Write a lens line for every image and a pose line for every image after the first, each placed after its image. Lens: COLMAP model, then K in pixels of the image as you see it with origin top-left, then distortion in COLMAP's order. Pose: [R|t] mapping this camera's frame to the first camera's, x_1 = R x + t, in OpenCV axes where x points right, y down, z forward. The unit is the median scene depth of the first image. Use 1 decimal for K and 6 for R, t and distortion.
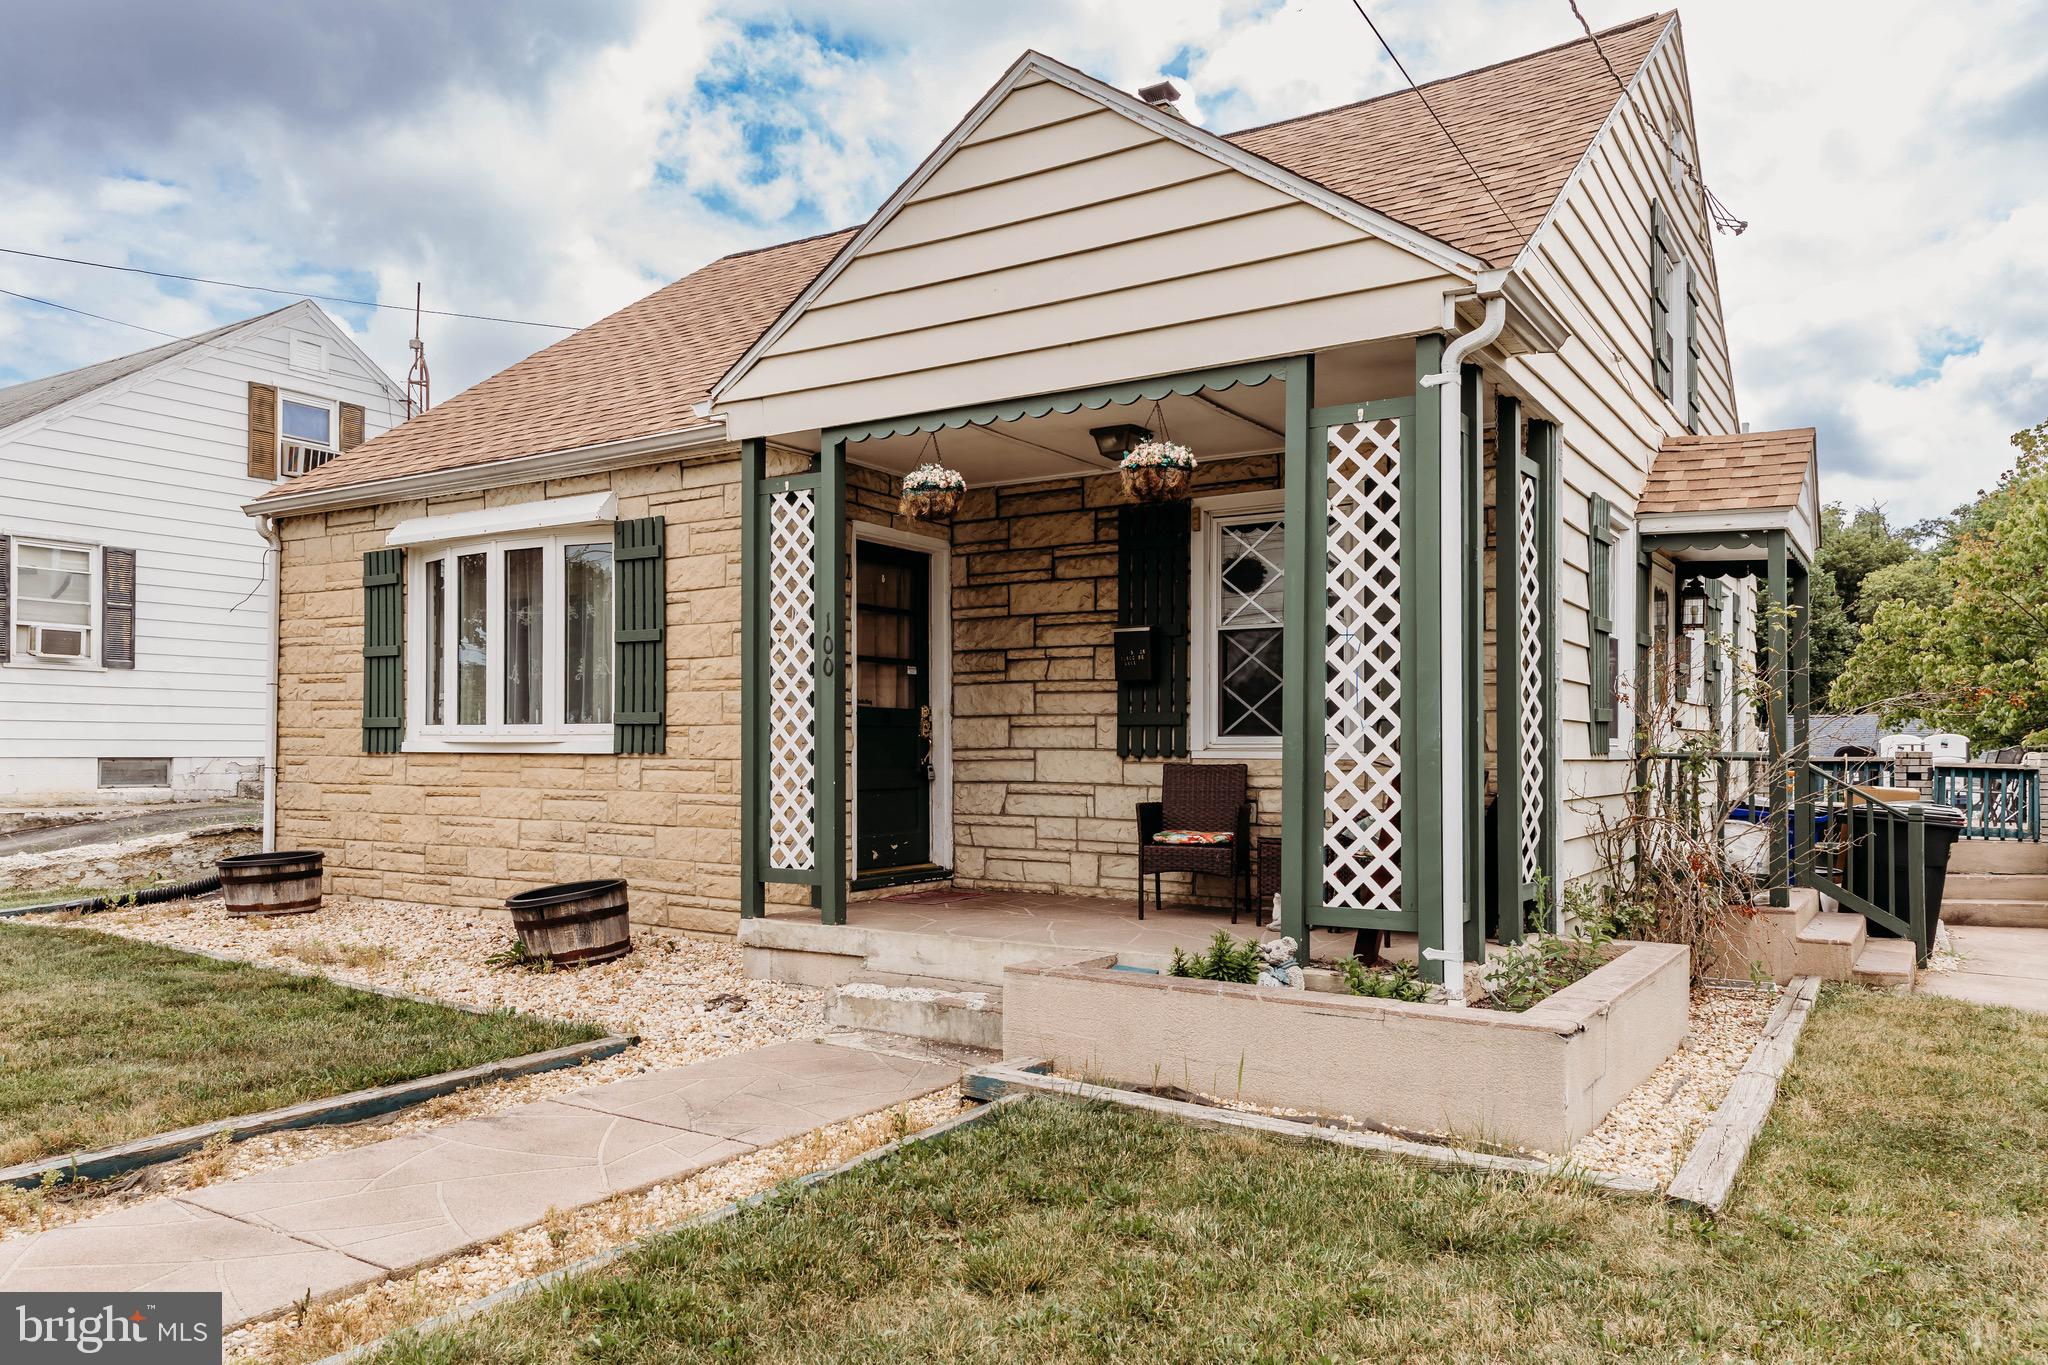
lens RADIAL K [[1378.8, 0, 1030.6], [0, 1378.8, 714.5], [0, 0, 1]] dist [0.011107, 0.000715]
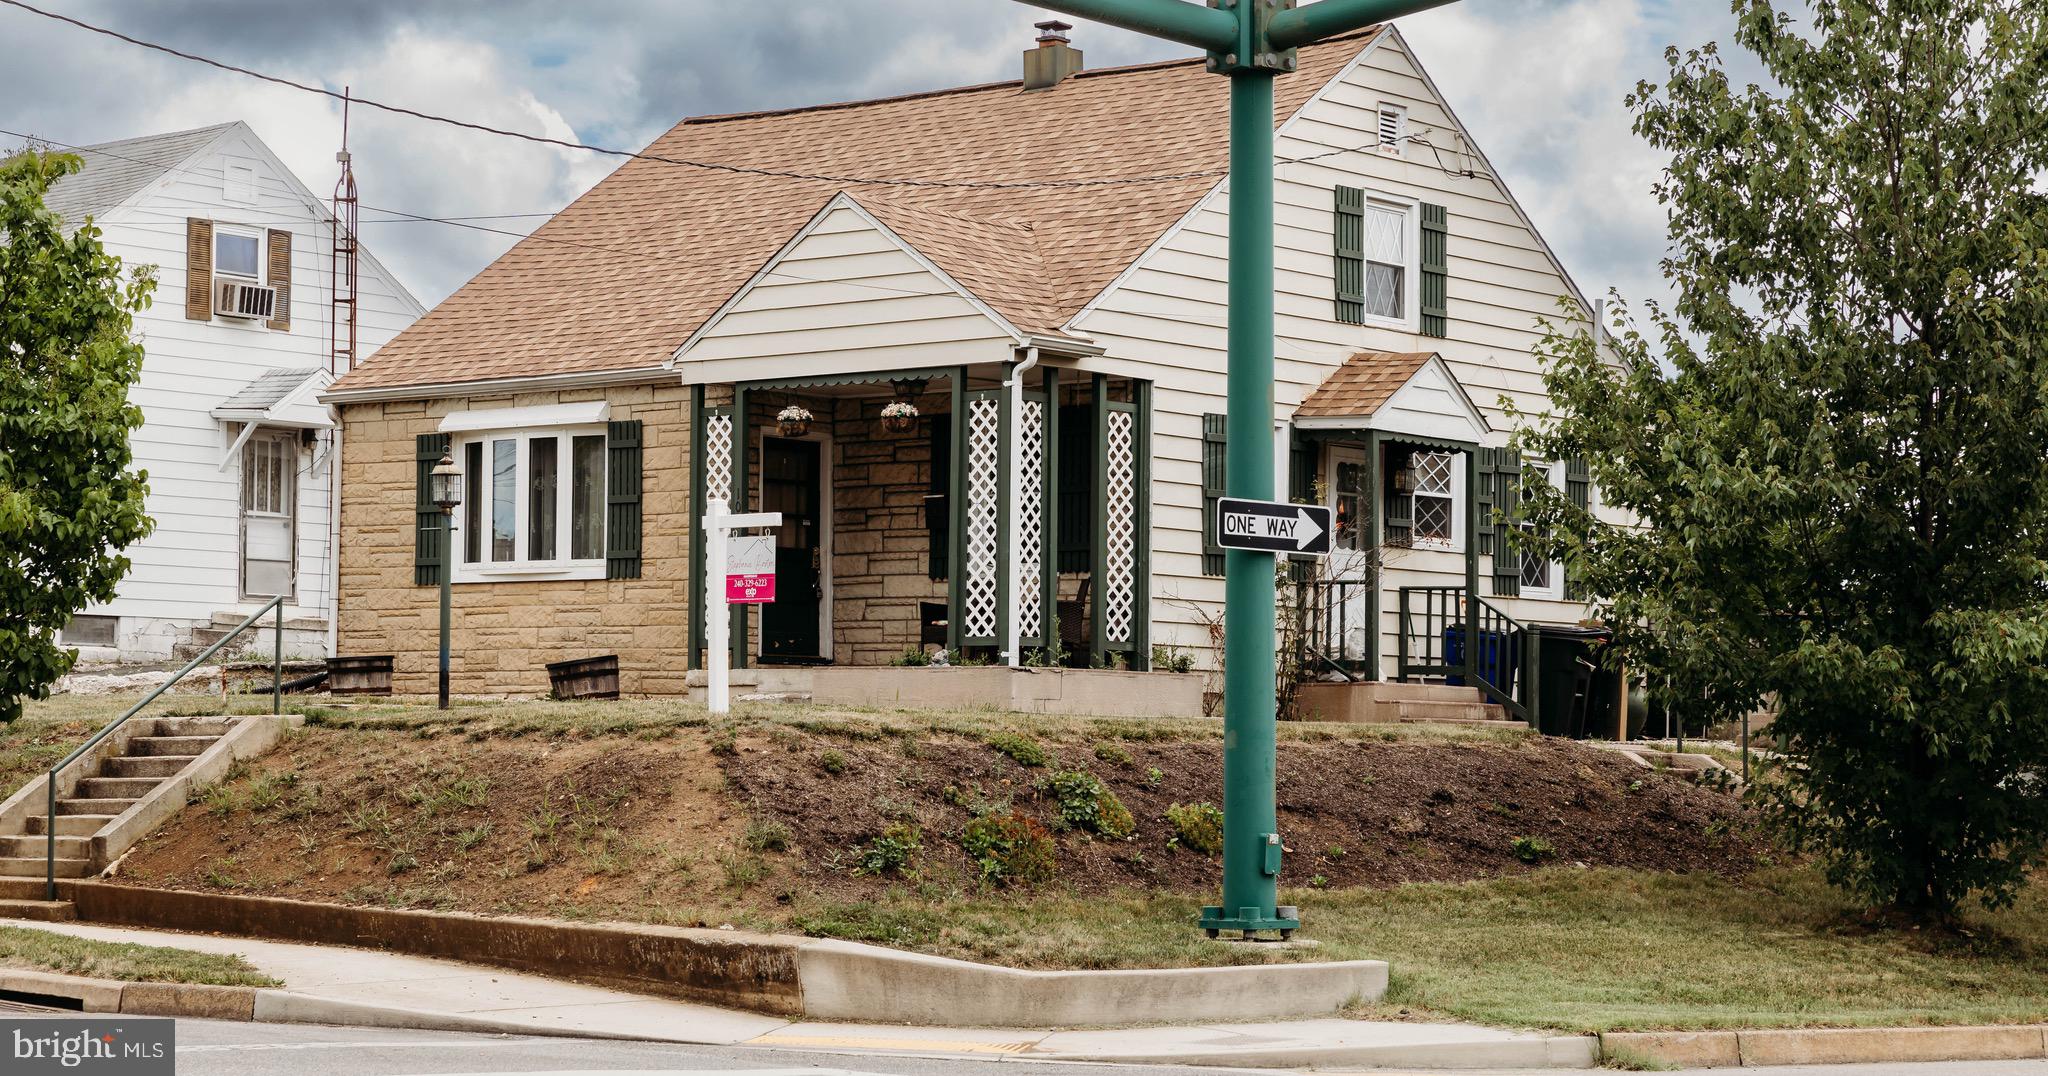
lens RADIAL K [[4053.2, 0, 1022.4], [0, 4053.2, 542.6], [0, 0, 1]] dist [-0.075377, 0.000000]
pose [[0.990739, 0.001541, -0.135775, 0.743749], [-0.005909, 0.999478, -0.031771, 0.127459], [0.135655, 0.032279, 0.990230, -3.302721]]
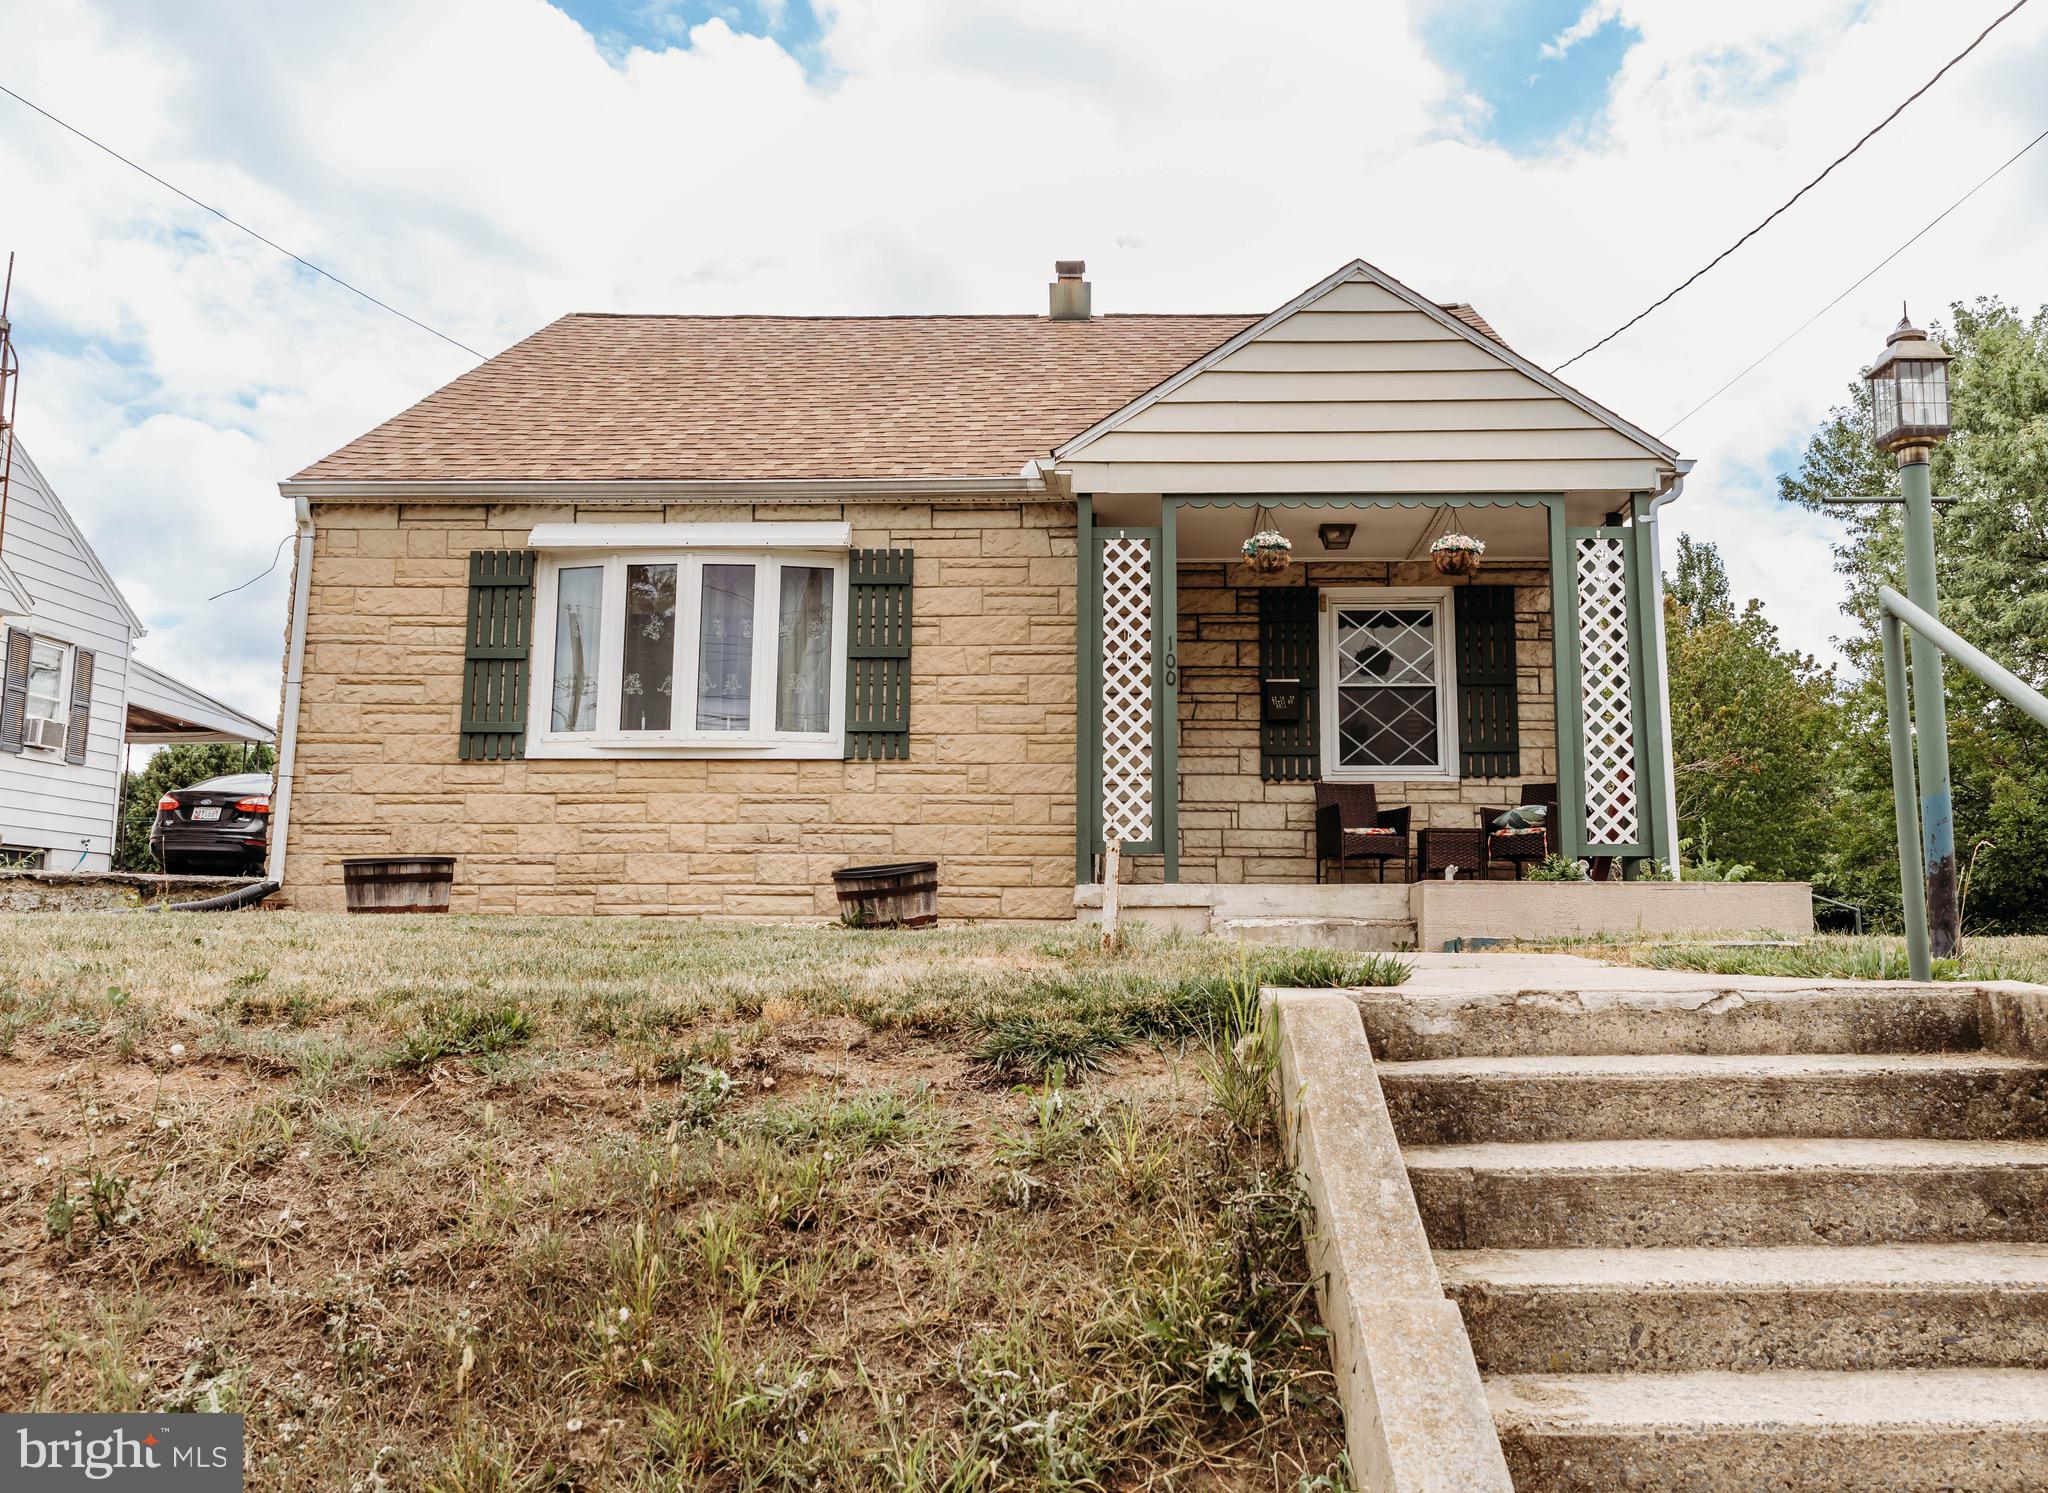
lens RADIAL K [[1551.8, 0, 1042.3], [0, 1551.8, 727.5], [0, 0, 1]] dist [0.009197, 0.002887]
pose [[0.861551, 0.075890, 0.501968, -0.797244], [-0.013215, 0.991781, -0.127261, 0.160181], [-0.507500, 0.103008, 0.855473, -0.123988]]
